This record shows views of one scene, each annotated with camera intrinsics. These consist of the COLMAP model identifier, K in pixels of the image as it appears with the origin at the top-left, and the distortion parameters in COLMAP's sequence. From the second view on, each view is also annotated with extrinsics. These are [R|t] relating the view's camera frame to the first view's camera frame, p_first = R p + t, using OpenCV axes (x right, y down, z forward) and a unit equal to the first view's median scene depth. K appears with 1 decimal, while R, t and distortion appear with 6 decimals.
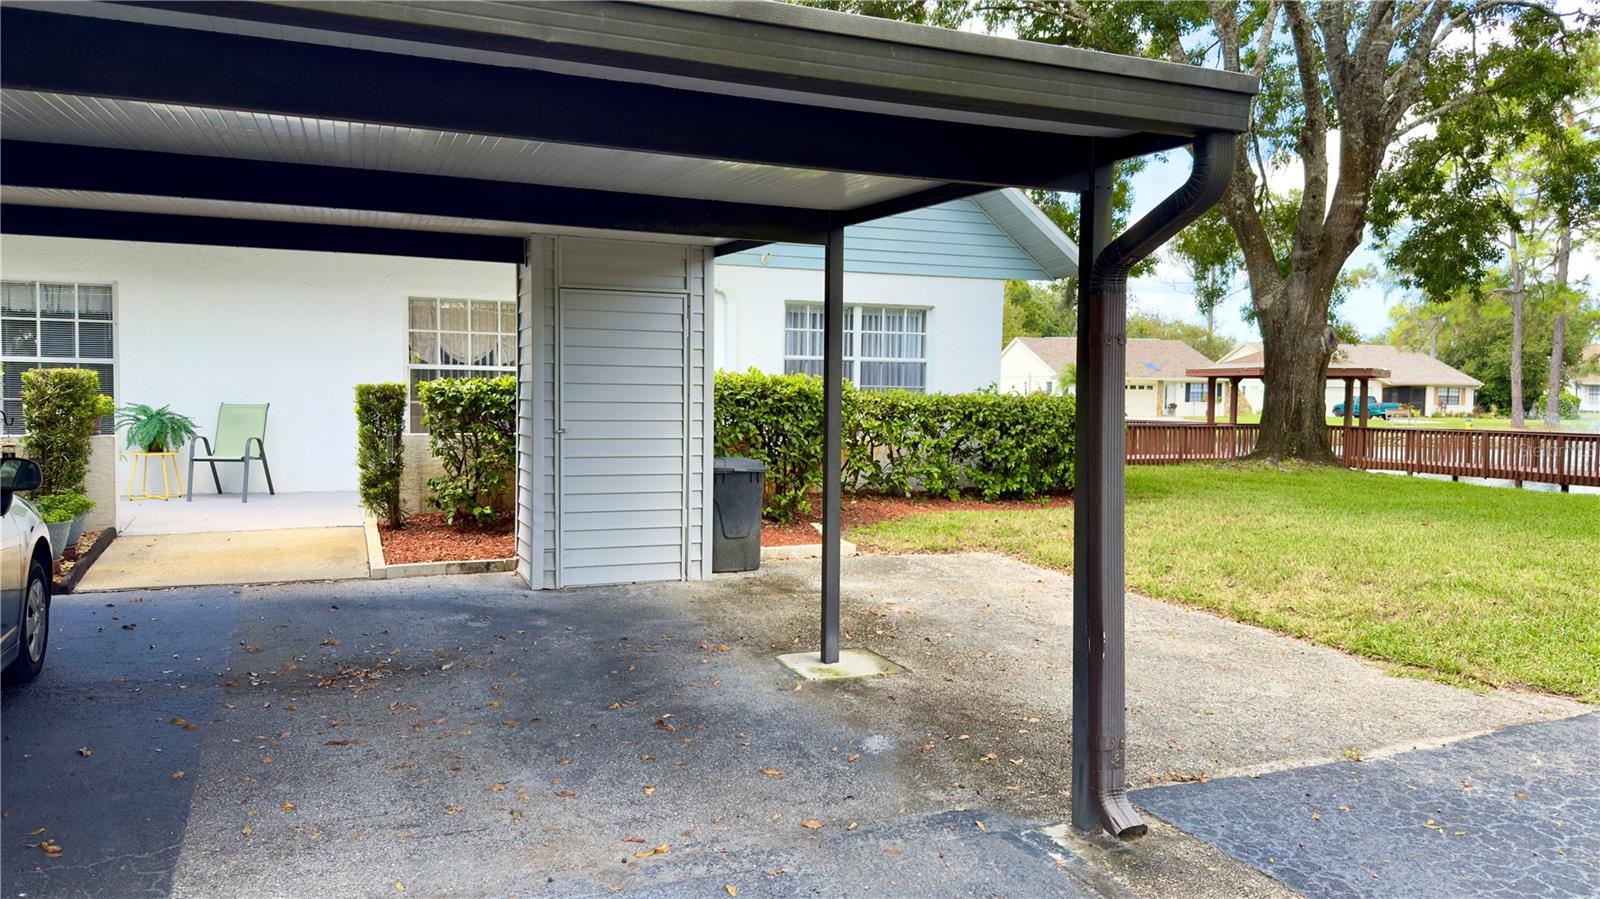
lens RADIAL K [[1122.7, 0, 800.3], [0, 1122.7, 448.6], [0, 0, 1]] dist [0.027974, -0.015438]
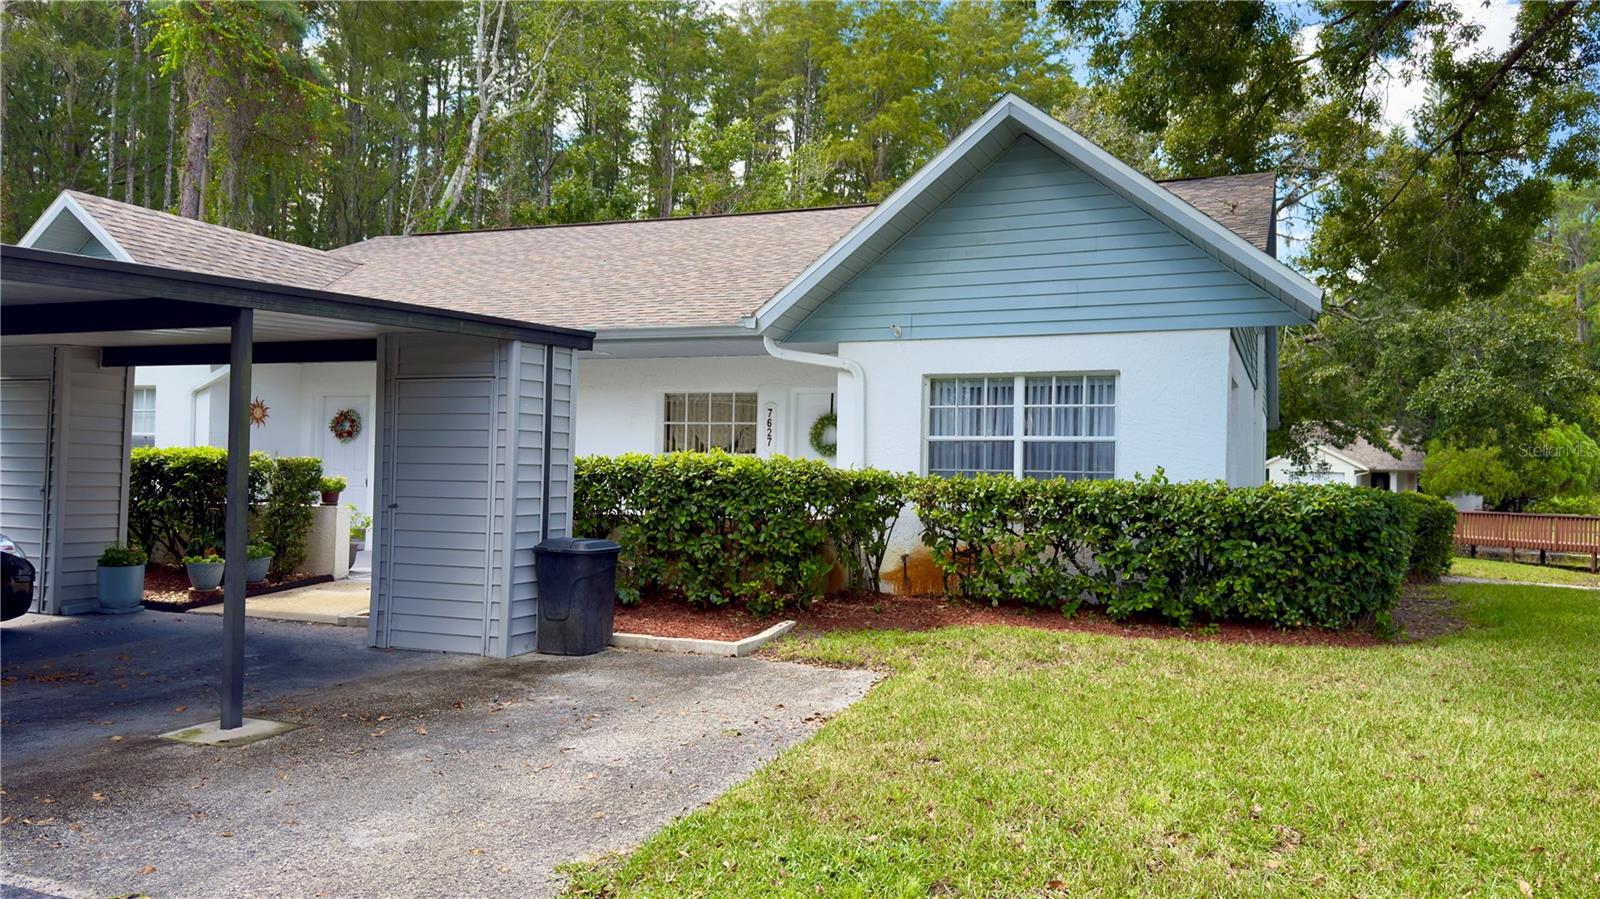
lens RADIAL K [[1122.7, 0, 800.1], [0, 1122.7, 450.1], [0, 0, 1]] dist [0.027974, -0.015438]
pose [[0.714157, -0.016277, -0.699796, 0.520785], [-0.043950, 0.996714, -0.068035, -0.007292], [0.698604, 0.079344, 0.711095, 0.290252]]
